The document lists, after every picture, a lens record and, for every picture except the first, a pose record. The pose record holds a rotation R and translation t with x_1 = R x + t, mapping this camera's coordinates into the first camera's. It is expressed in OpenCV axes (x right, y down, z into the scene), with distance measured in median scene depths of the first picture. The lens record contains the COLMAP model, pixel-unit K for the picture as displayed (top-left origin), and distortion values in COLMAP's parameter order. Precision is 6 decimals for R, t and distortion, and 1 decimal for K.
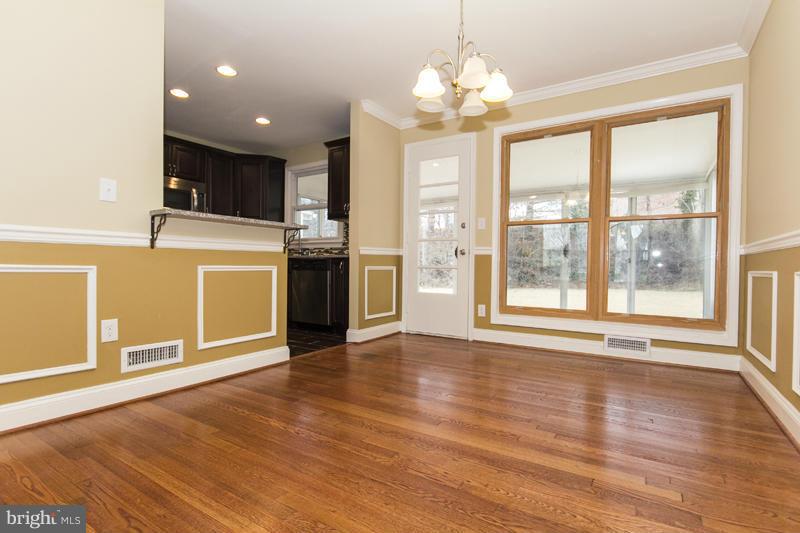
lens RADIAL K [[397.3, 0, 399.3], [0, 397.3, 268.9], [0, 0, 1]] dist [-0.002457, -0.000141]
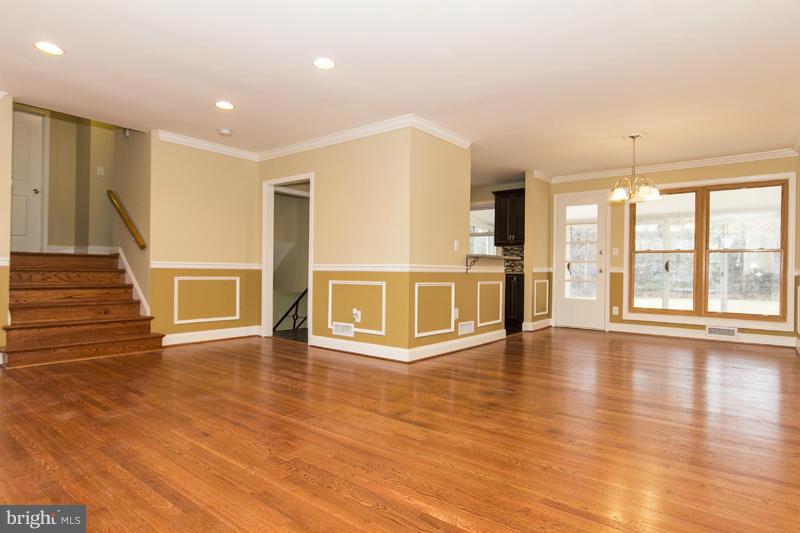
lens RADIAL K [[441.1, 0, 403.6], [0, 441.1, 269.5], [0, 0, 1]] dist [-0.001107, 0.001229]
pose [[0.995220, 0.000336, -0.097663, -0.423840], [-0.001550, 0.999922, -0.012355, -0.026430], [0.097651, 0.012448, 0.995143, -0.718084]]
